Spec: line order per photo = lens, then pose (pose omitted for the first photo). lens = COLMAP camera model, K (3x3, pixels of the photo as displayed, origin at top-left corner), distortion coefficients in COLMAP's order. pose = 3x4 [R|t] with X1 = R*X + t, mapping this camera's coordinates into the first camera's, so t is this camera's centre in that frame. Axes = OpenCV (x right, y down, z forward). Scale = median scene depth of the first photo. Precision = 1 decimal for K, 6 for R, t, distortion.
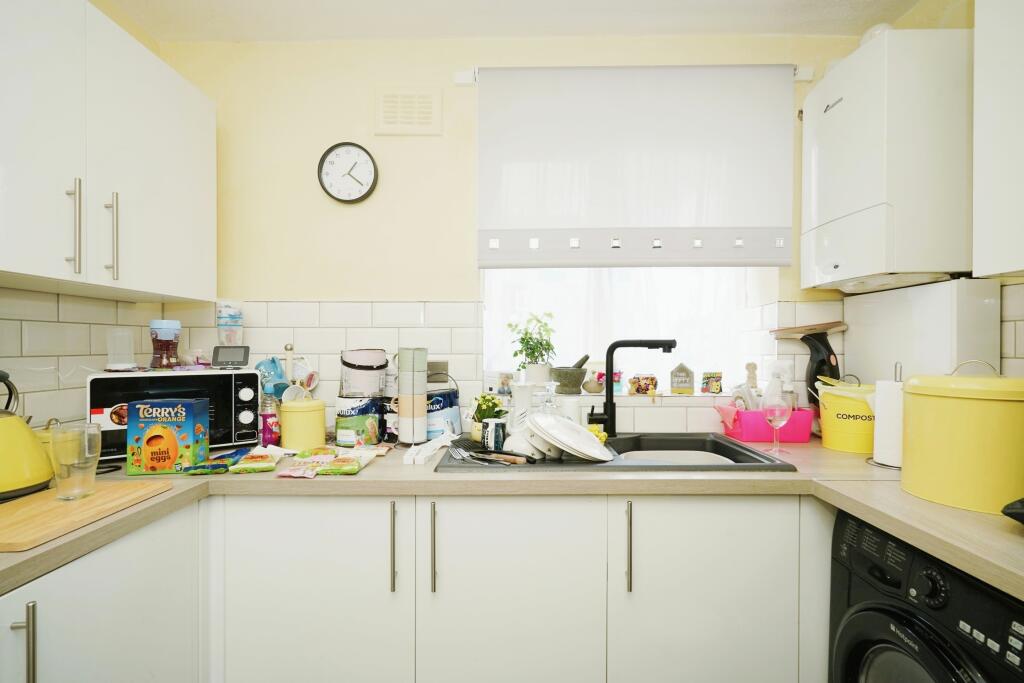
lens RADIAL K [[468.1, 0, 510.9], [0, 468.1, 345.7], [0, 0, 1]] dist [0.005546, 0.002349]
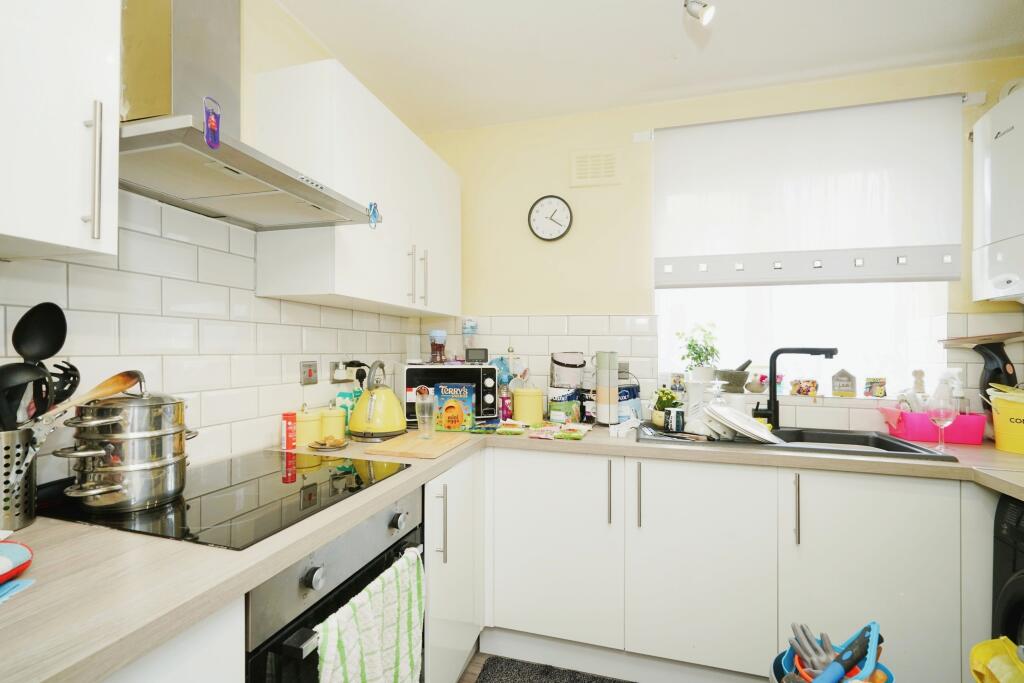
lens RADIAL K [[468.1, 0, 511.2], [0, 468.1, 334.8], [0, 0, 1]] dist [0.005546, 0.002349]
pose [[0.964931, 0.004784, -0.262458, -0.121660], [-0.013182, 0.999456, -0.030246, 0.000831], [0.262171, 0.032645, 0.964469, -0.333822]]
